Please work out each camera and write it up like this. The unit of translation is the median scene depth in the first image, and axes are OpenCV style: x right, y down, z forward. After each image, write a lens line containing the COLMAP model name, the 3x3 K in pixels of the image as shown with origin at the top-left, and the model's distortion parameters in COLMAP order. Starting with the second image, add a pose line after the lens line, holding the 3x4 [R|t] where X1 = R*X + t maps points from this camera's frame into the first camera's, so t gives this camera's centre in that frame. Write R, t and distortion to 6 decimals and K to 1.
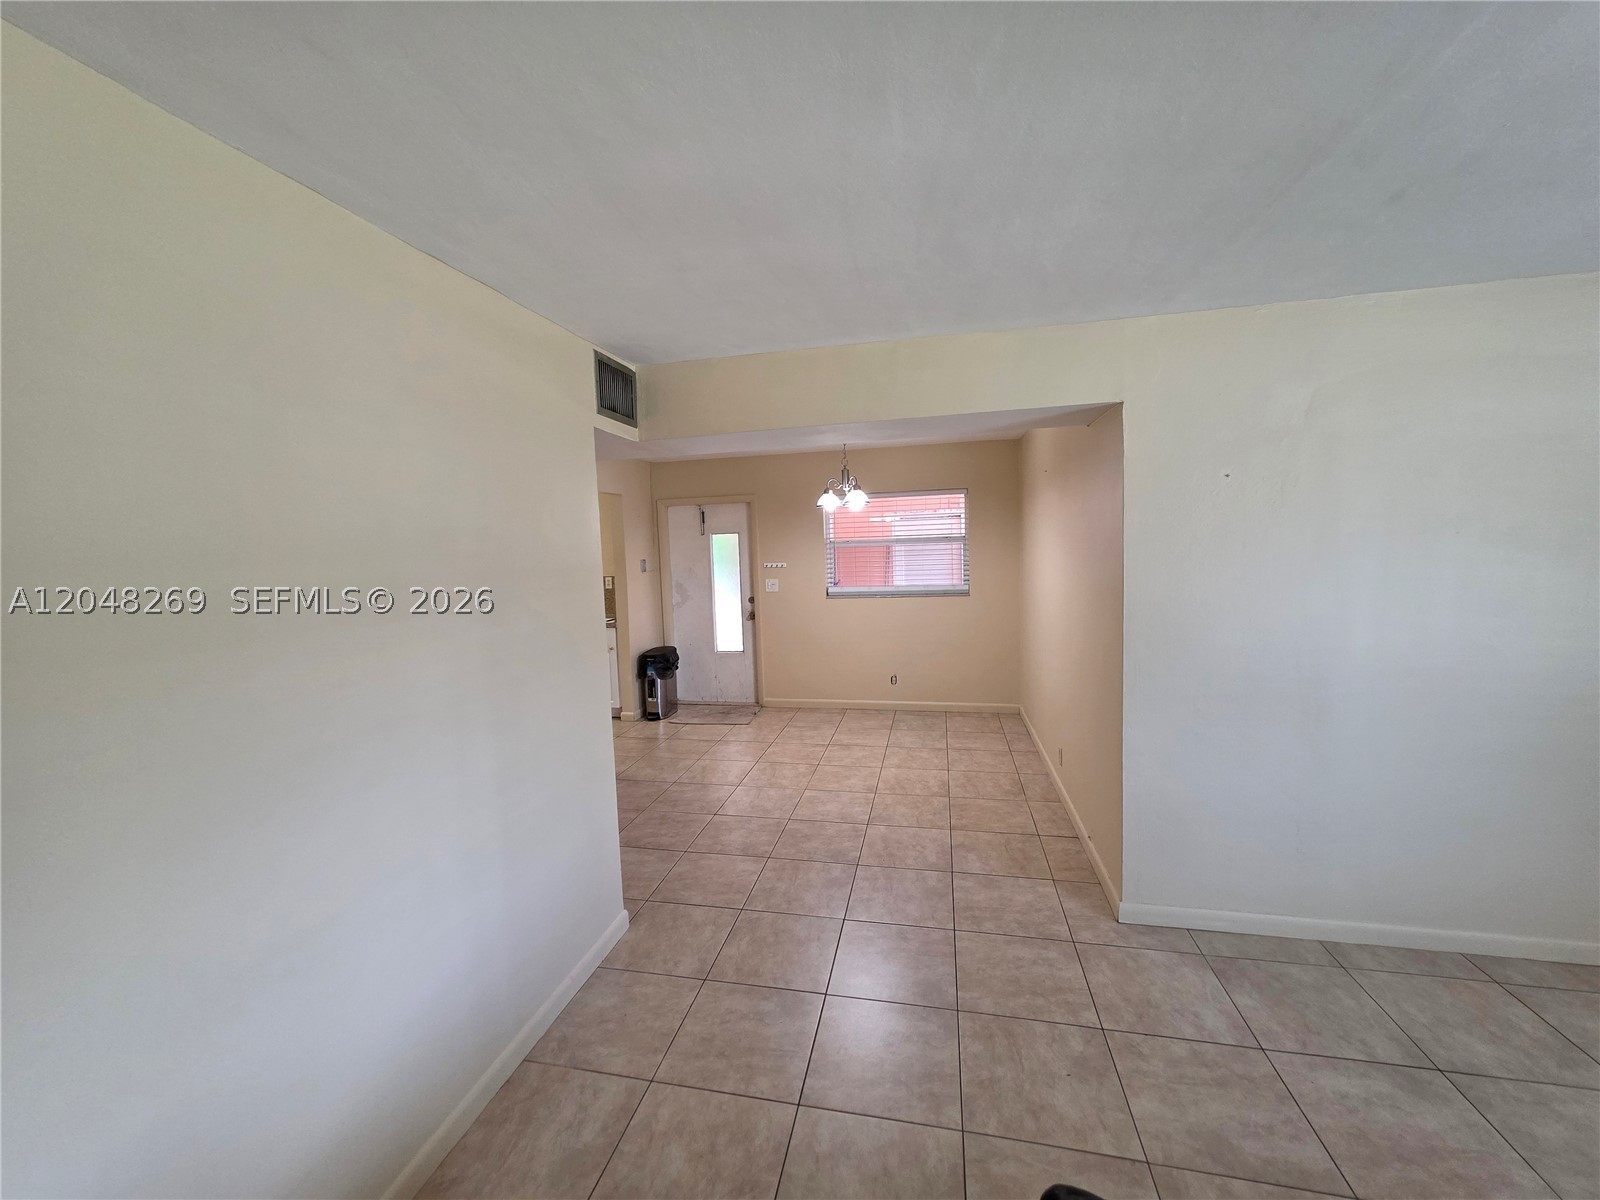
lens RADIAL K [[637.5, 0, 798.3], [0, 637.5, 595.3], [0, 0, 1]] dist [0.004185, -0.000759]
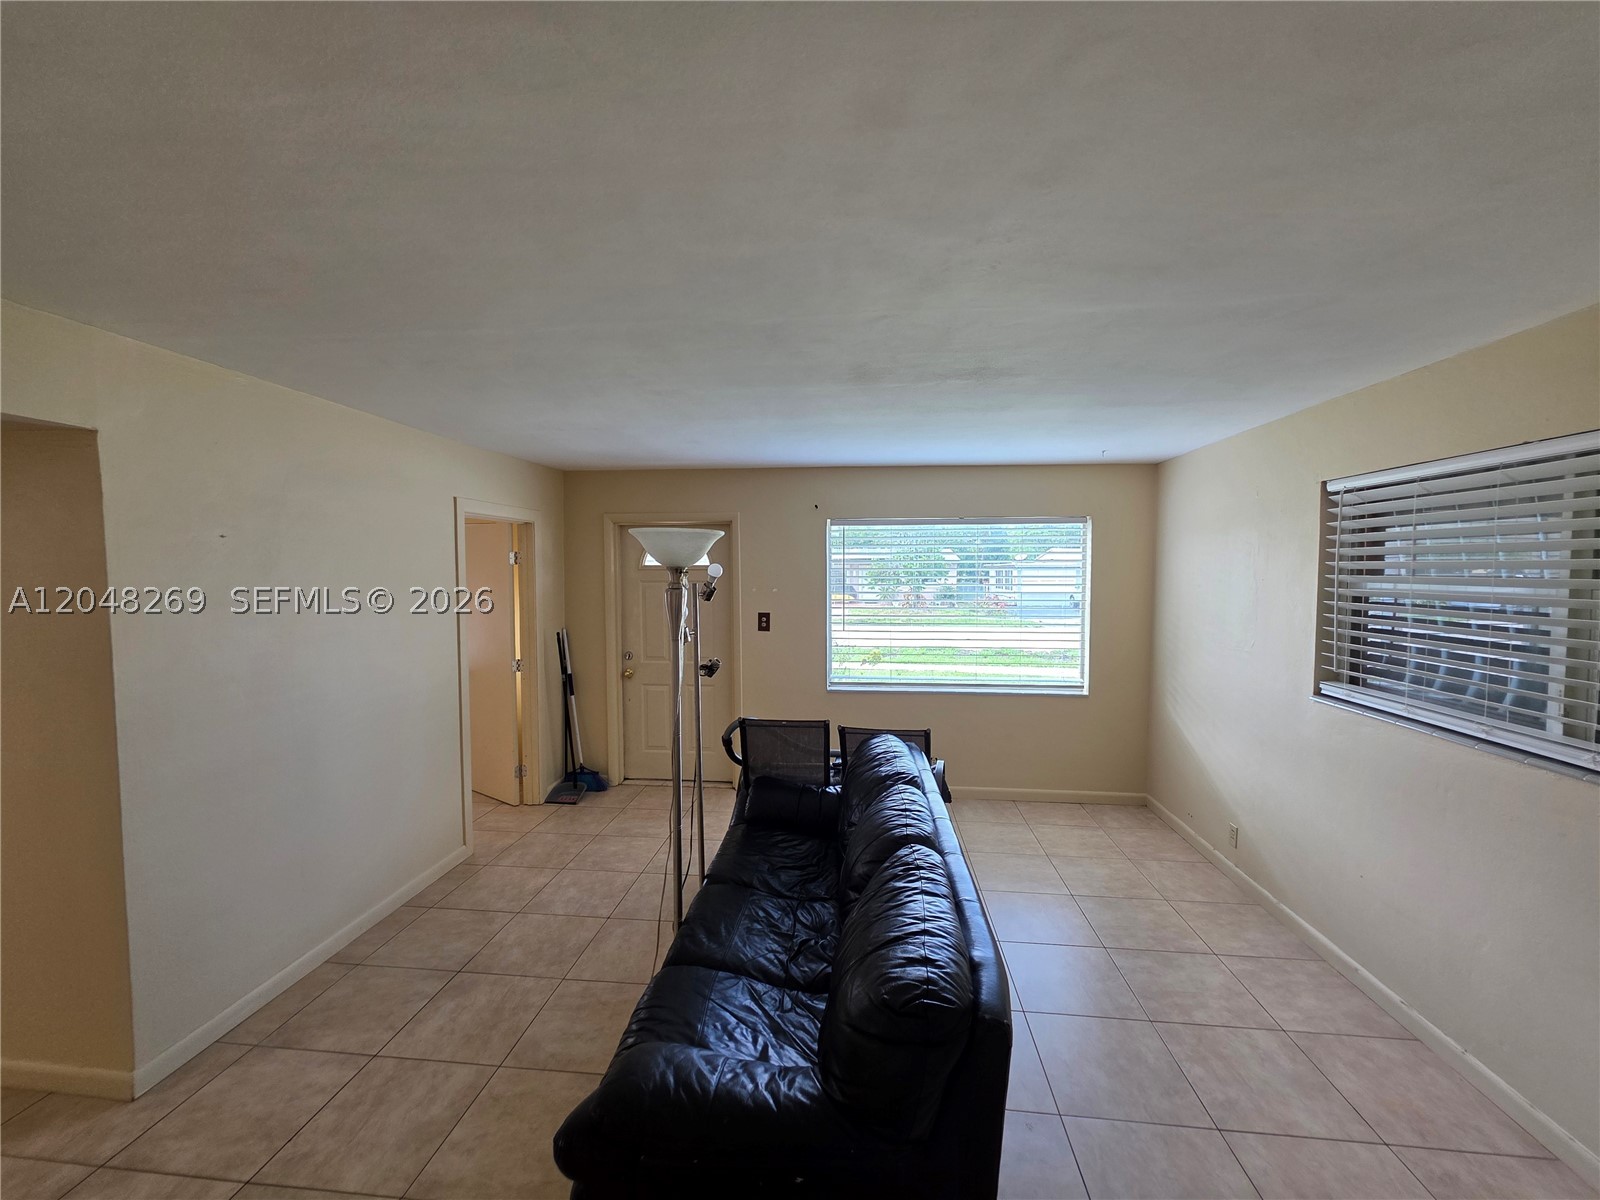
lens RADIAL K [[637.5, 0, 795.6], [0, 637.5, 601.2], [0, 0, 1]] dist [0.004185, -0.000759]
pose [[-0.103585, -0.018781, 0.994443, -0.308274], [0.090323, 0.995513, 0.028210, -0.033632], [-0.990511, 0.092743, -0.101424, 0.211308]]
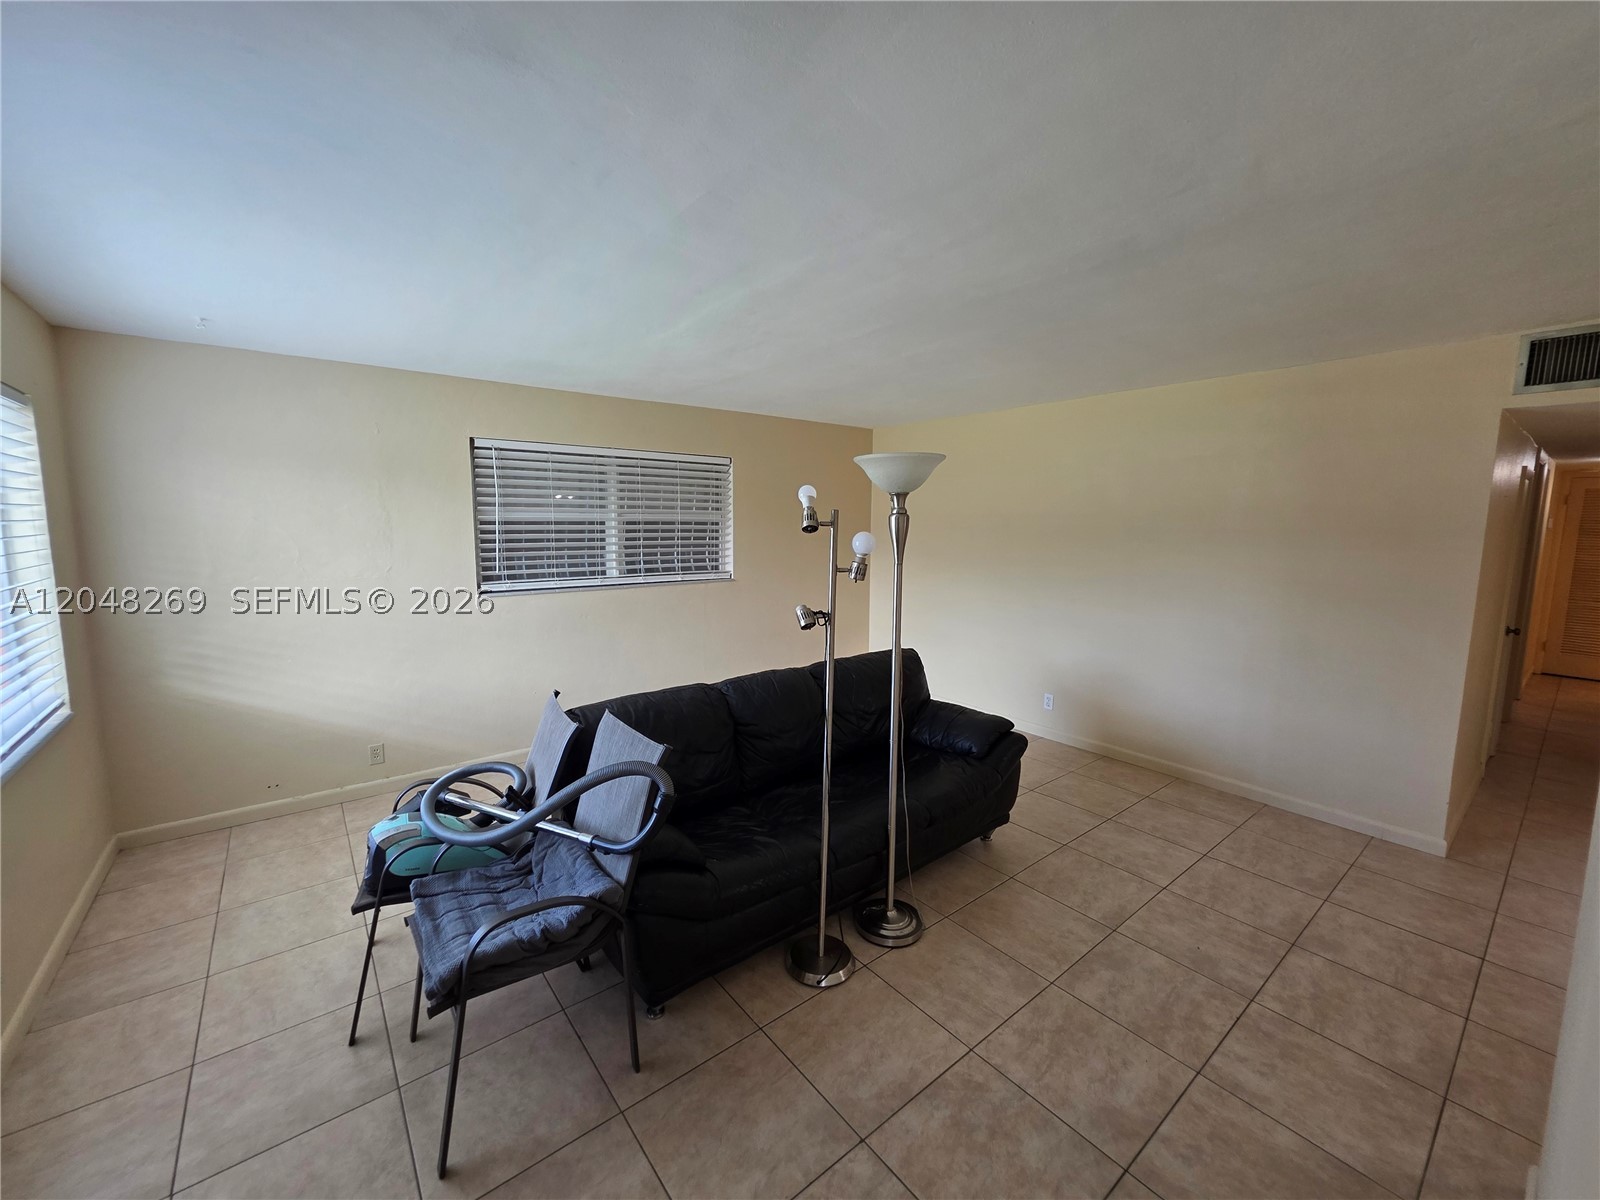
lens RADIAL K [[637.5, 0, 800.1], [0, 637.5, 592.8], [0, 0, 1]] dist [0.004185, -0.000759]
pose [[-0.628263, 0.119640, -0.768747, 1.184166], [-0.052625, 0.979307, 0.195418, -0.093605], [0.776219, 0.163230, -0.608967, 0.684994]]
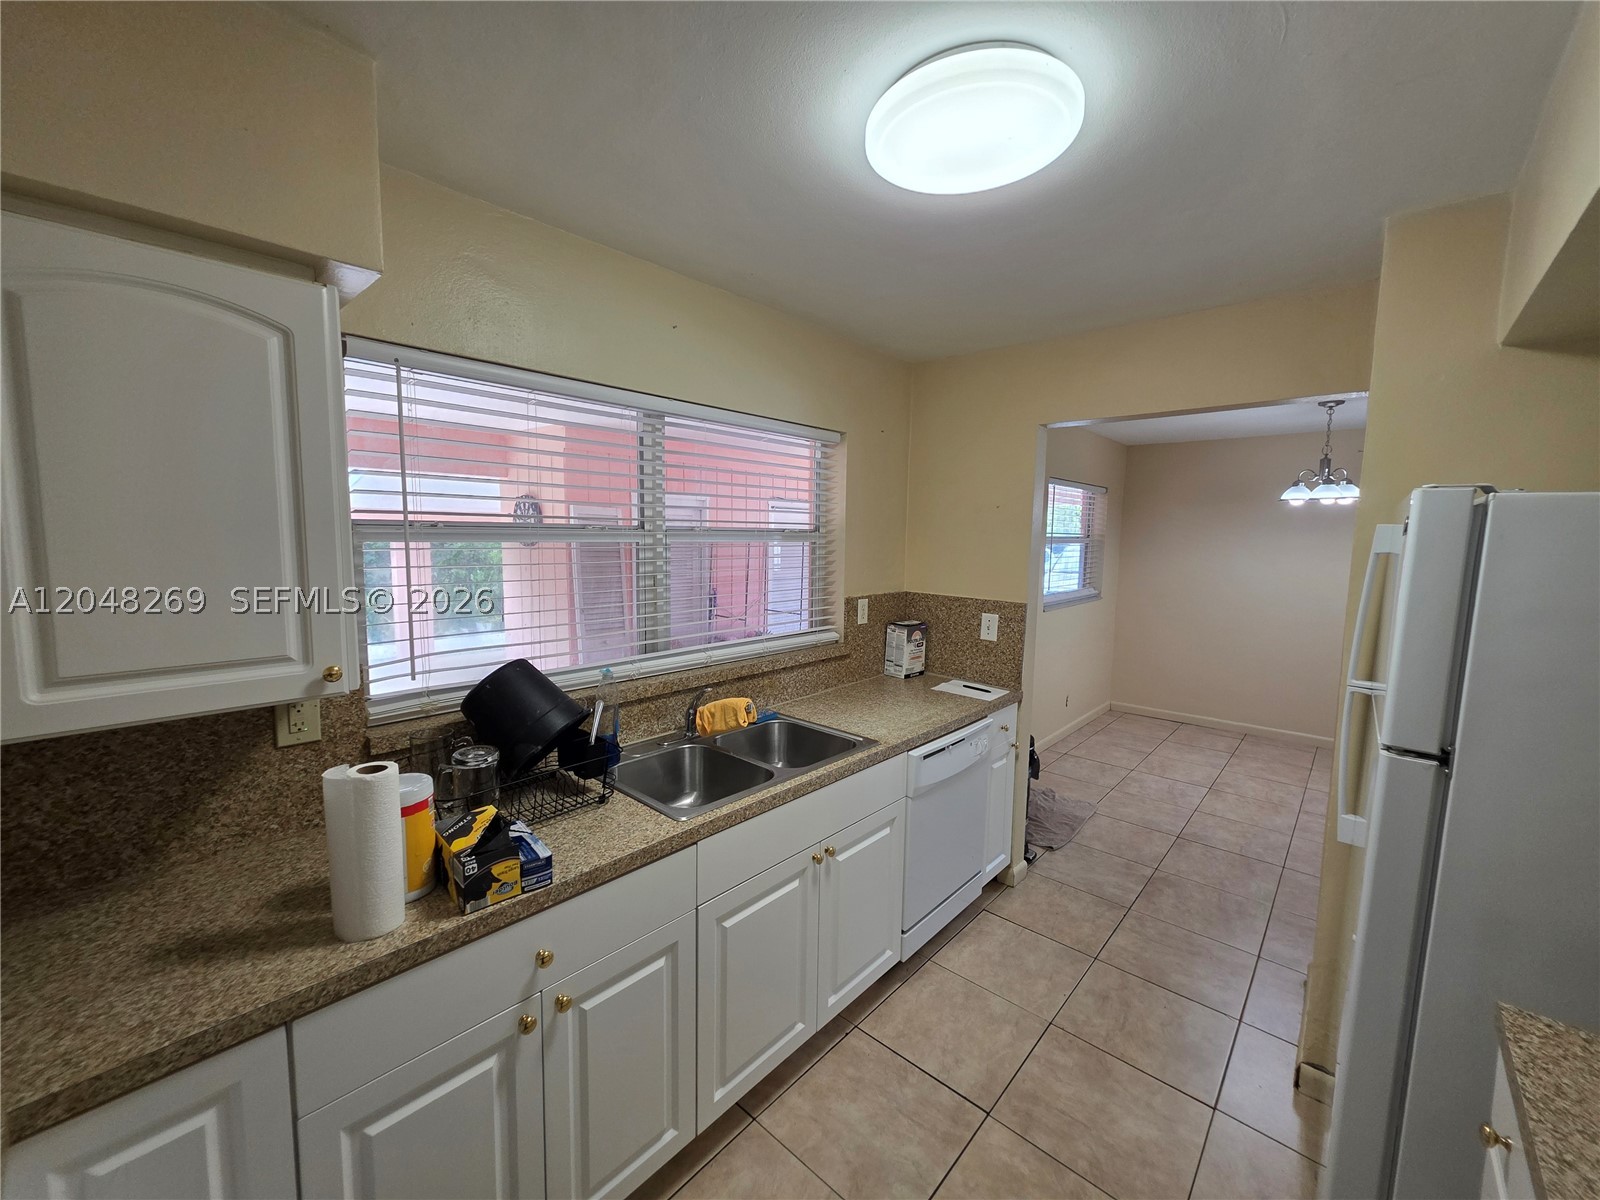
lens RADIAL K [[637.5, 0, 796.9], [0, 637.5, 599.4], [0, 0, 1]] dist [0.004185, -0.000759]
pose [[0.495355, -0.049478, 0.867280, -1.586301], [0.042988, 0.998550, 0.032414, -0.099257], [-0.867626, 0.021226, 0.496764, 1.823773]]
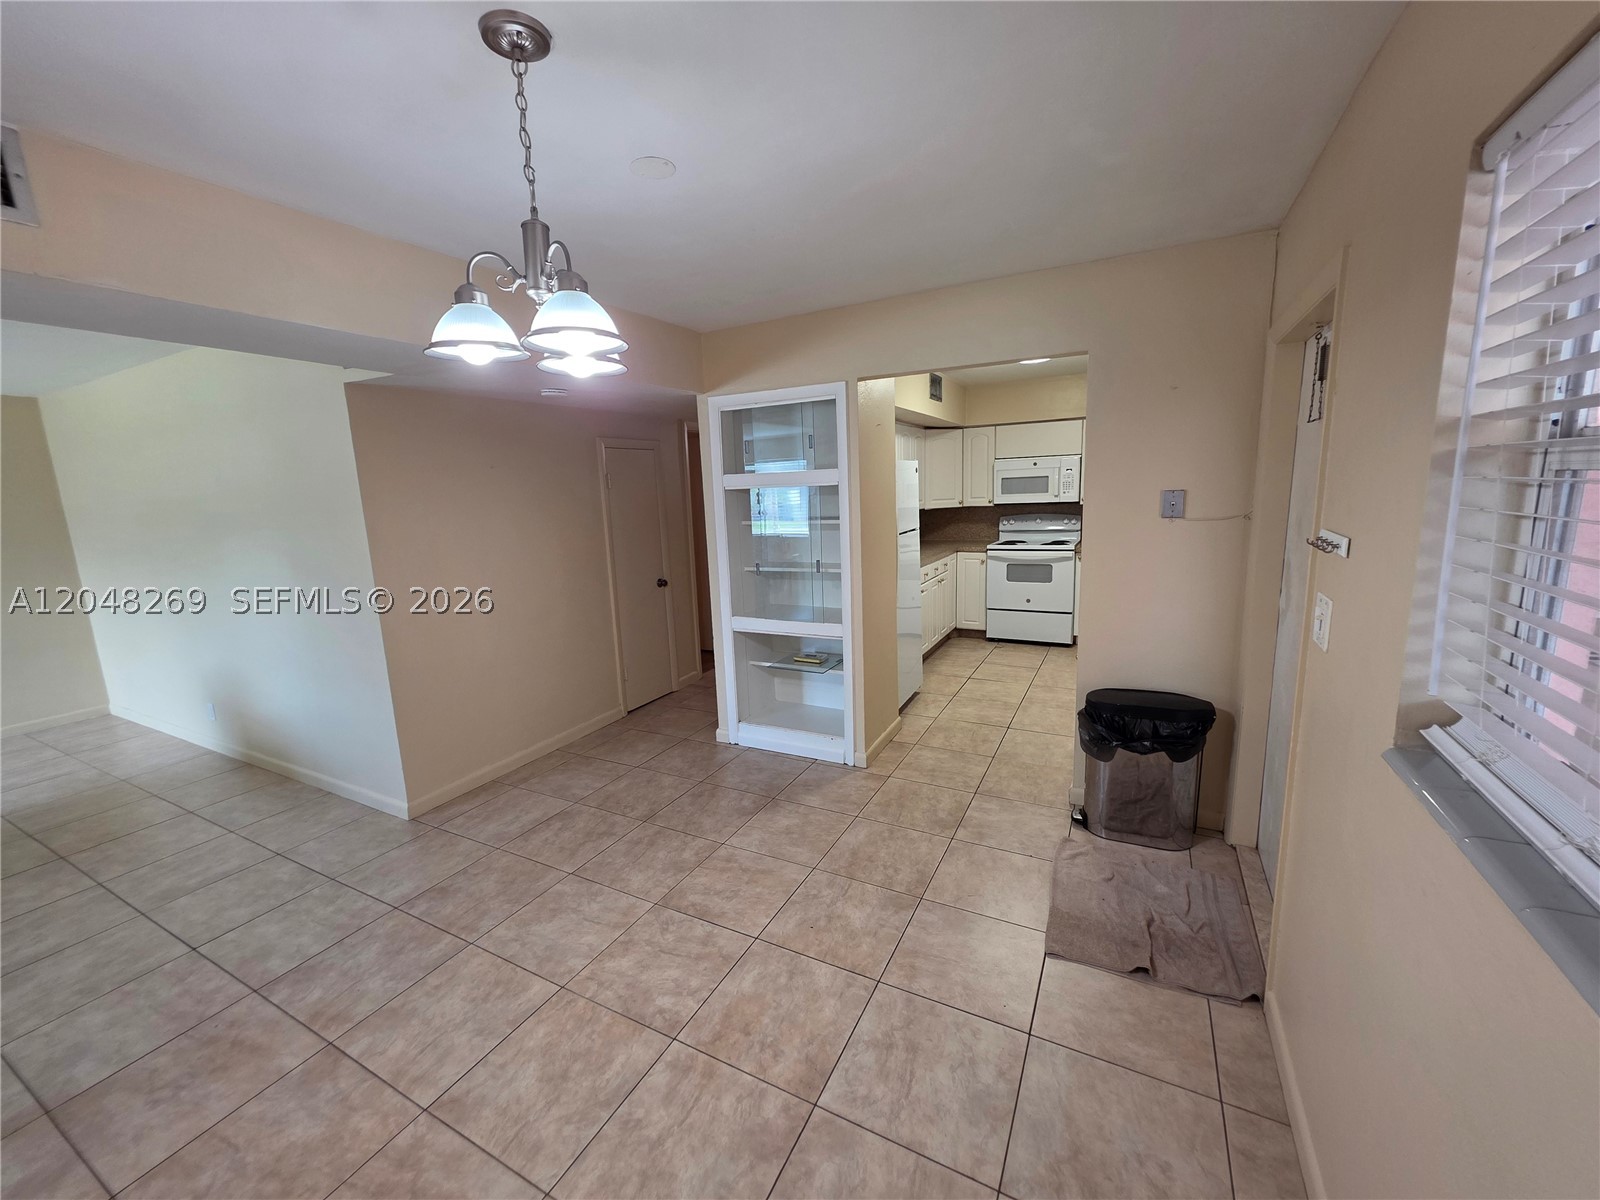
lens RADIAL K [[637.5, 0, 796.7], [0, 637.5, 595.2], [0, 0, 1]] dist [0.004185, -0.000759]
pose [[-0.267871, 0.207788, -0.940781, 0.526098], [-0.033259, 0.973890, 0.224570, -0.158944], [0.962881, 0.091446, -0.253966, 1.827399]]
